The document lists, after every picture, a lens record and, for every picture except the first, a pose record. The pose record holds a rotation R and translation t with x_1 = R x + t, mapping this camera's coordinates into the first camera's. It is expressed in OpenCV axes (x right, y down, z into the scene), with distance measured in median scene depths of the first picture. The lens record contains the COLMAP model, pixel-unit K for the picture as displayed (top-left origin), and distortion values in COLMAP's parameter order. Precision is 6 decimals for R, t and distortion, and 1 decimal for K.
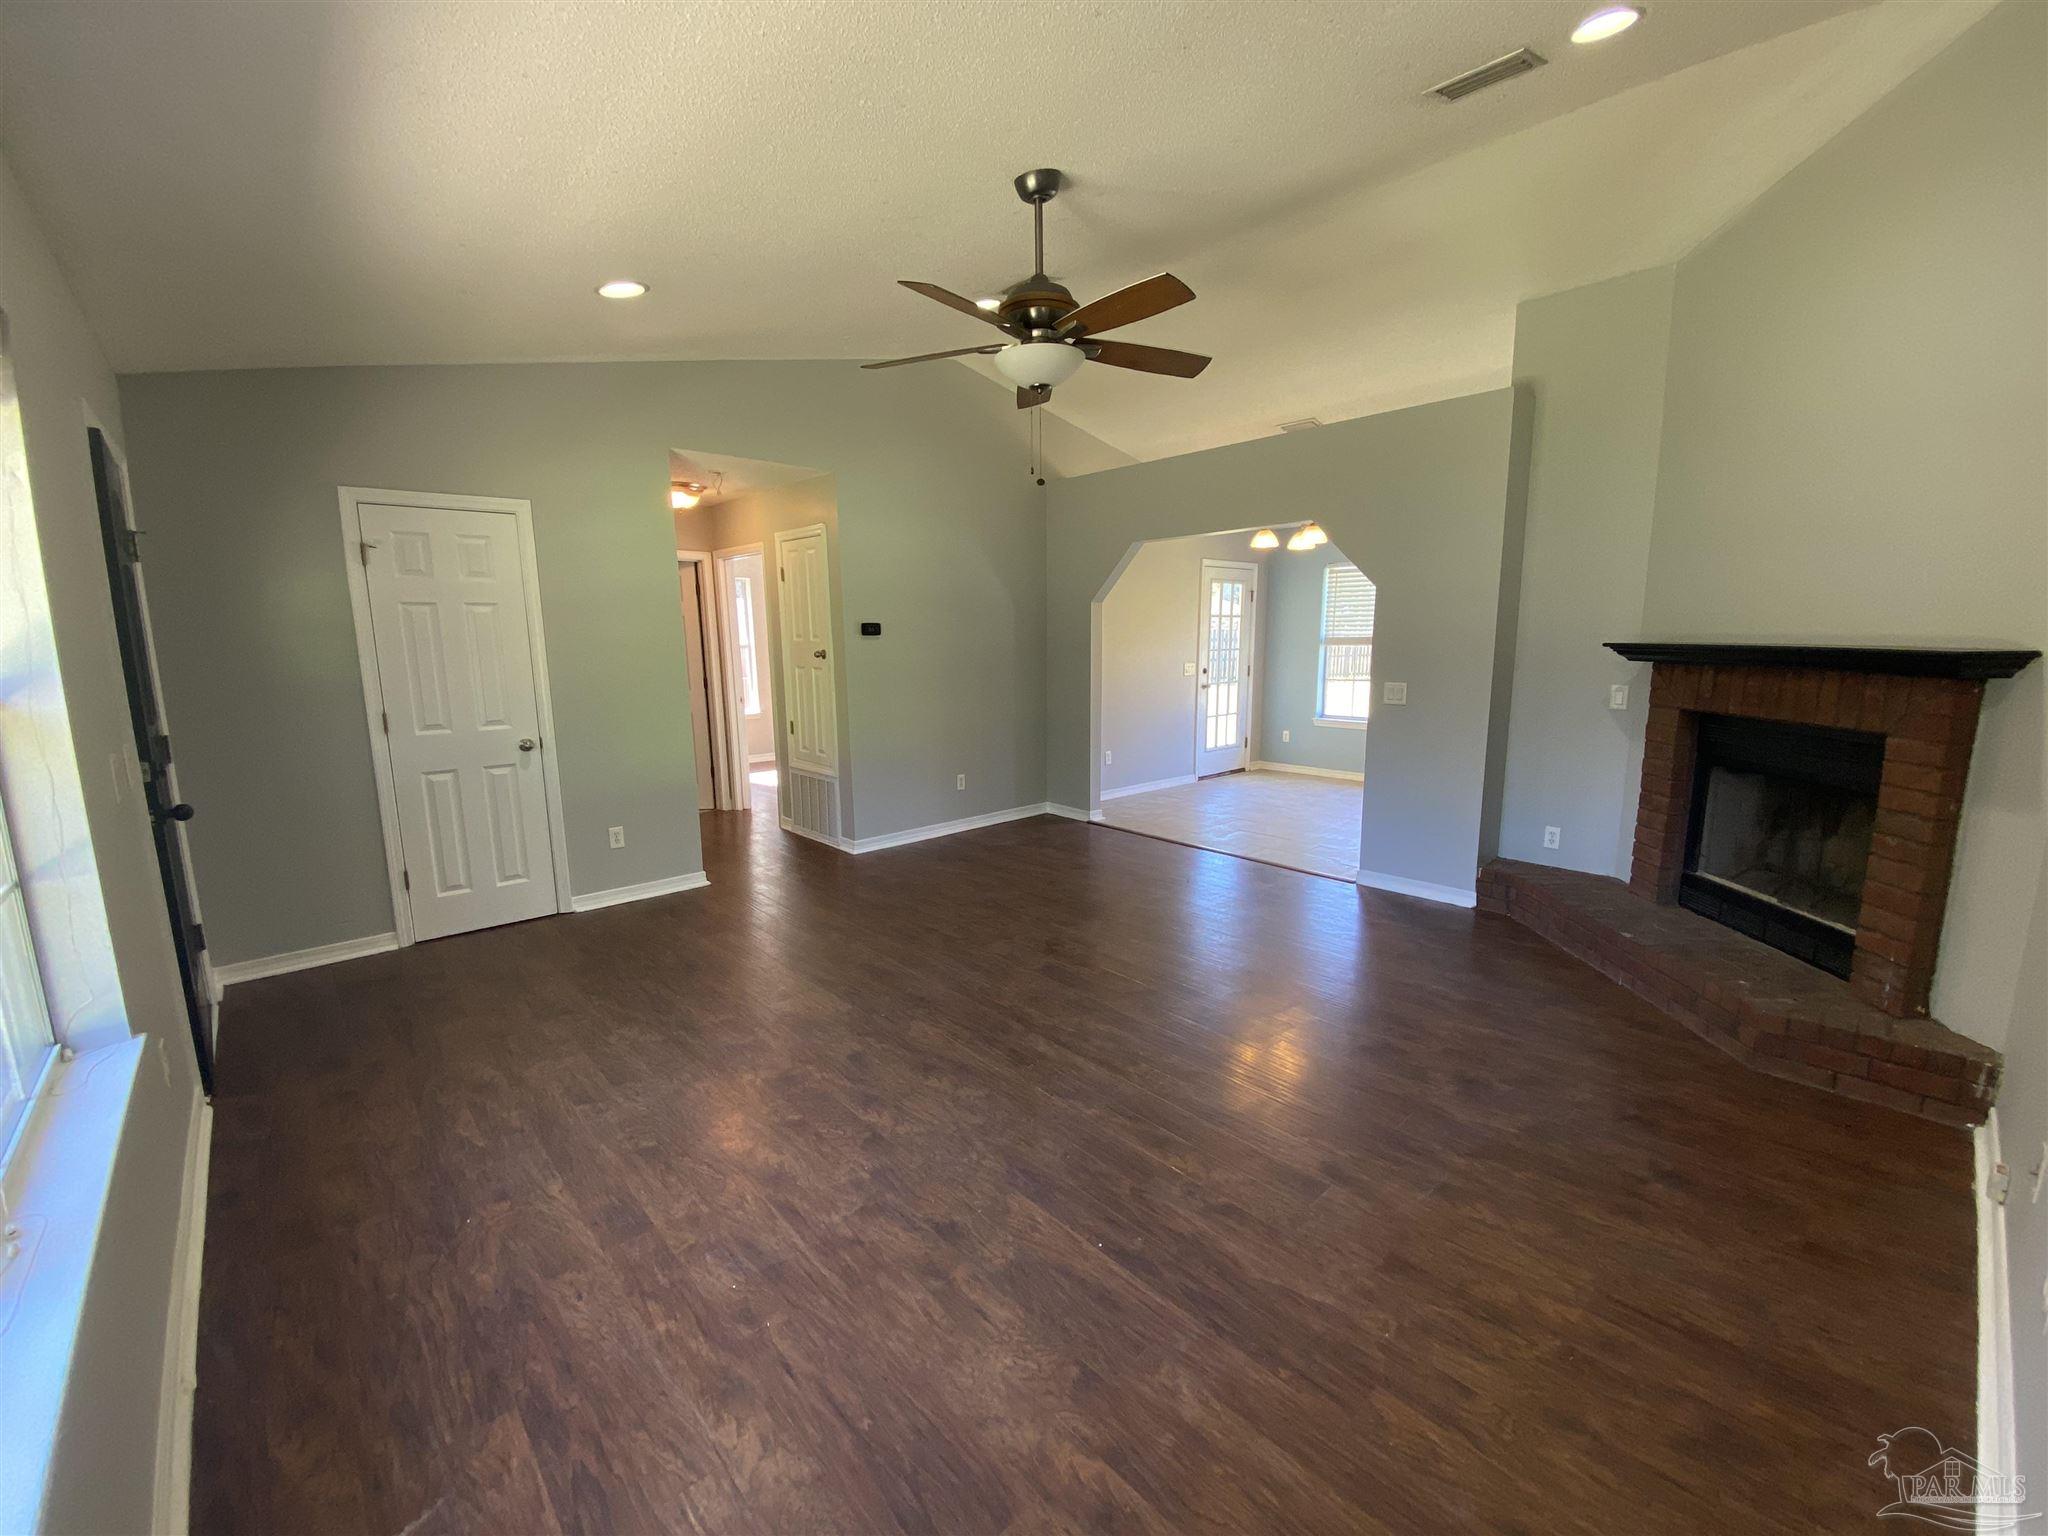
lens RADIAL K [[828.0, 0, 1035.1], [0, 828.0, 785.5], [0, 0, 1]] dist [0.012222, -0.012271]
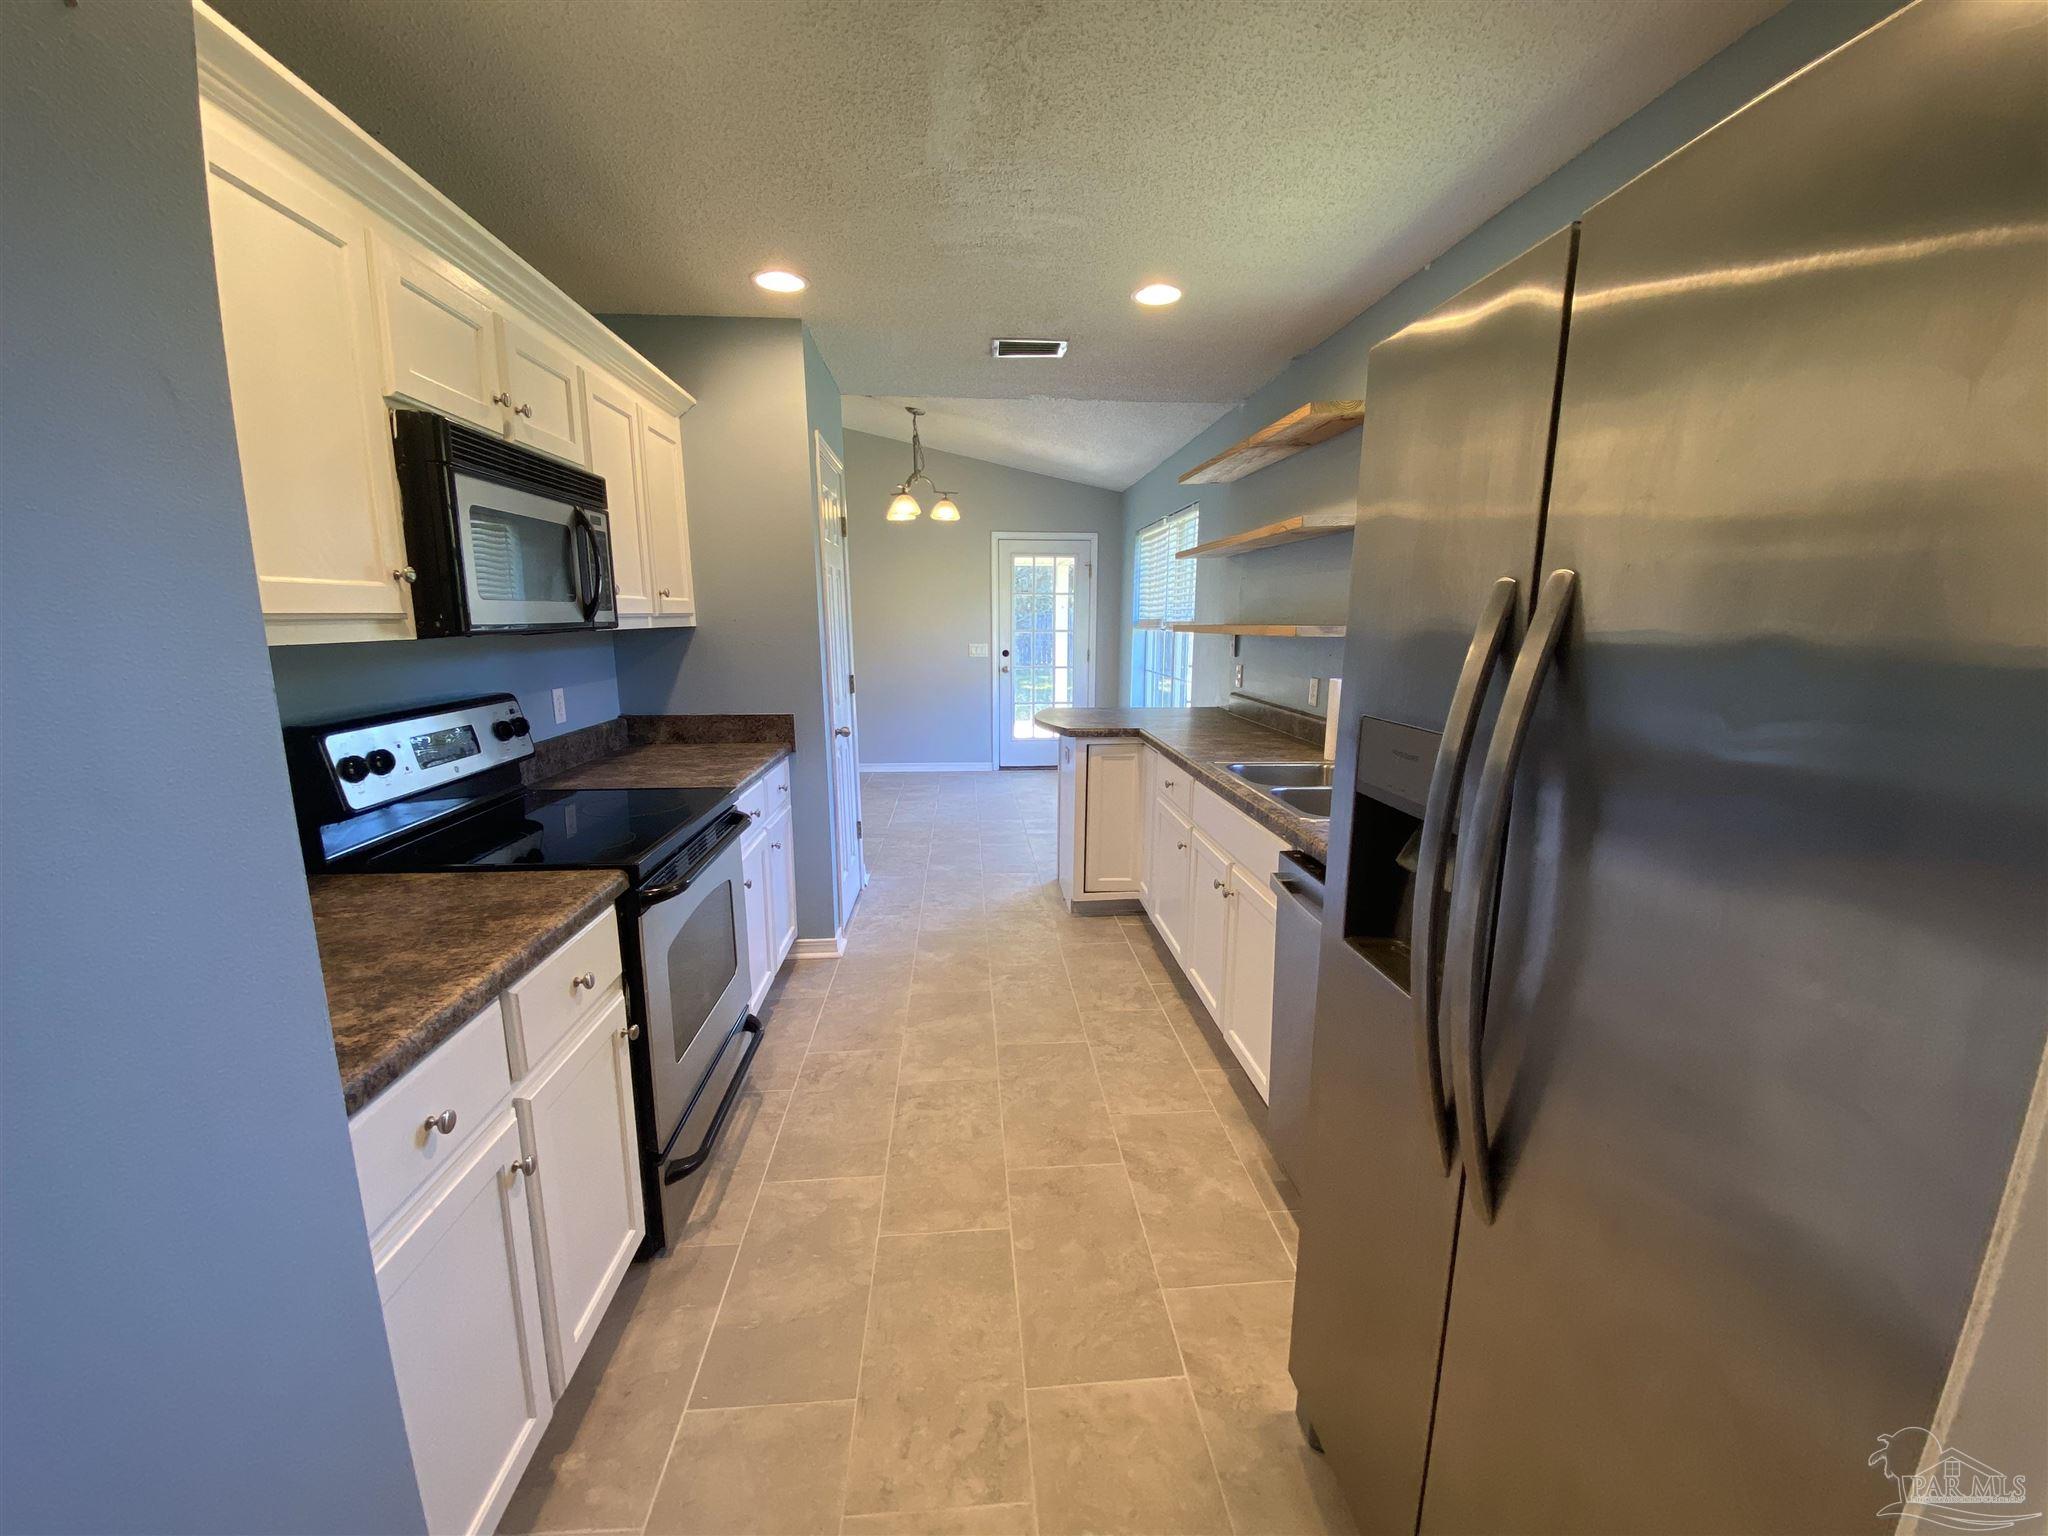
lens RADIAL K [[828.0, 0, 1028.1], [0, 828.0, 777.9], [0, 0, 1]] dist [0.012222, -0.012271]
pose [[0.775072, 0.134375, -0.617420, 2.385193], [-0.122300, 0.990551, 0.062056, -0.176761], [0.619925, 0.027412, 0.784182, 0.860299]]
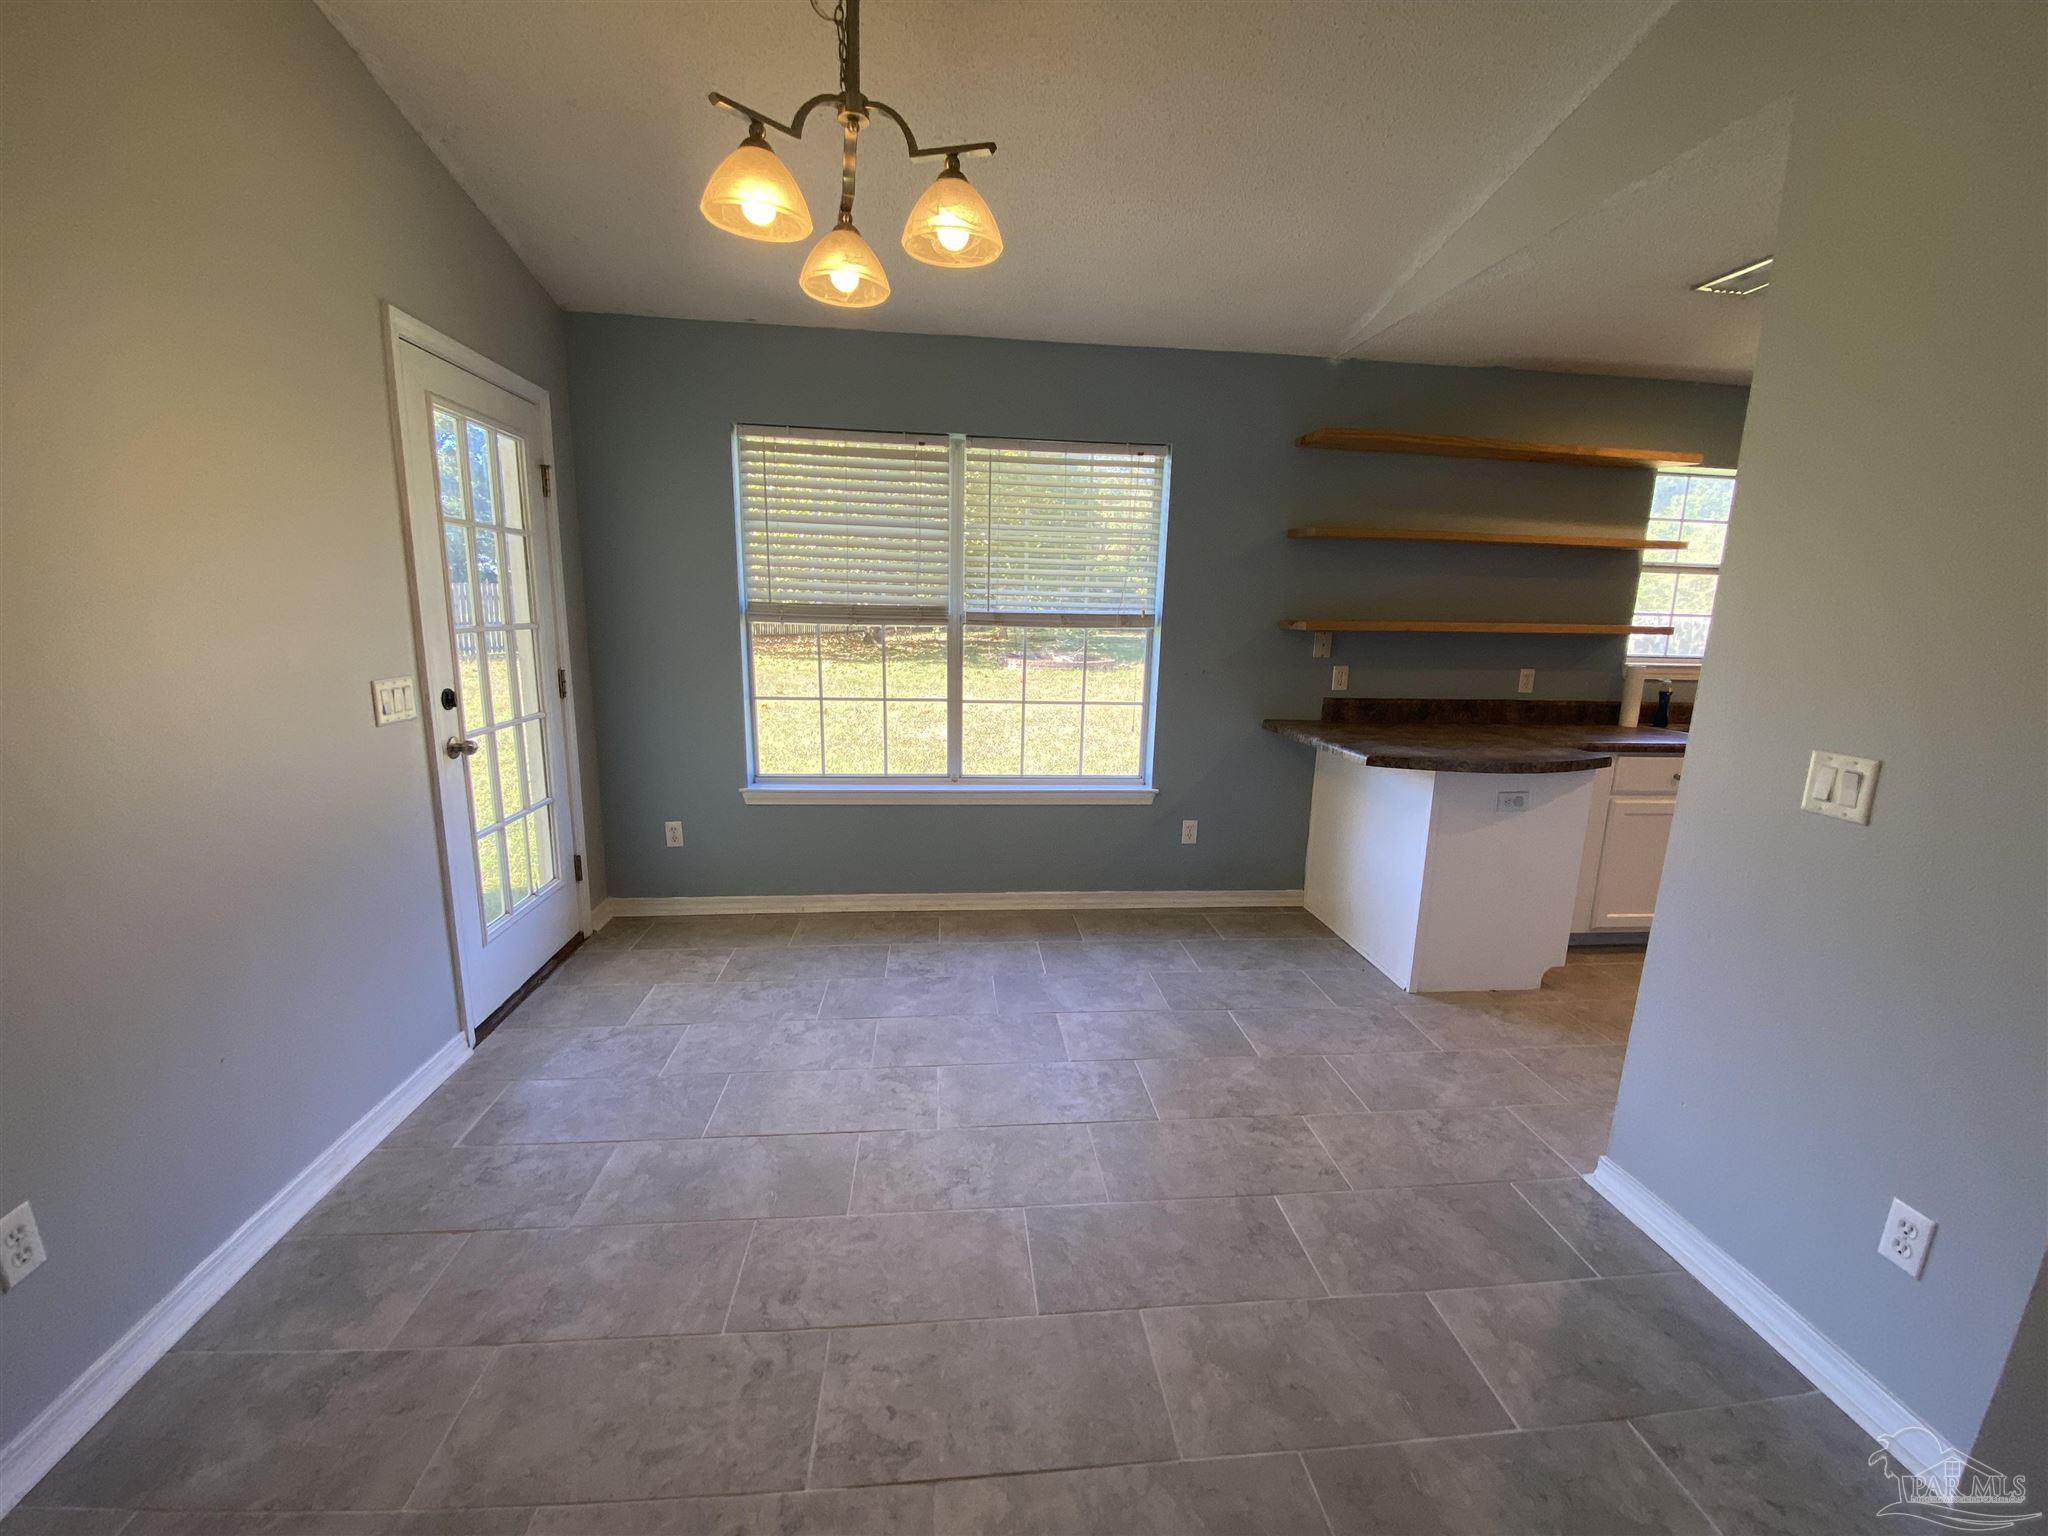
lens RADIAL K [[828.0, 0, 1020.8], [0, 828.0, 776.3], [0, 0, 1]] dist [0.012222, -0.012271]
pose [[0.608178, -0.133410, 0.782510, 0.260675], [0.108584, 0.990491, 0.084475, -0.329596], [-0.786339, 0.033592, 0.616881, 1.882815]]
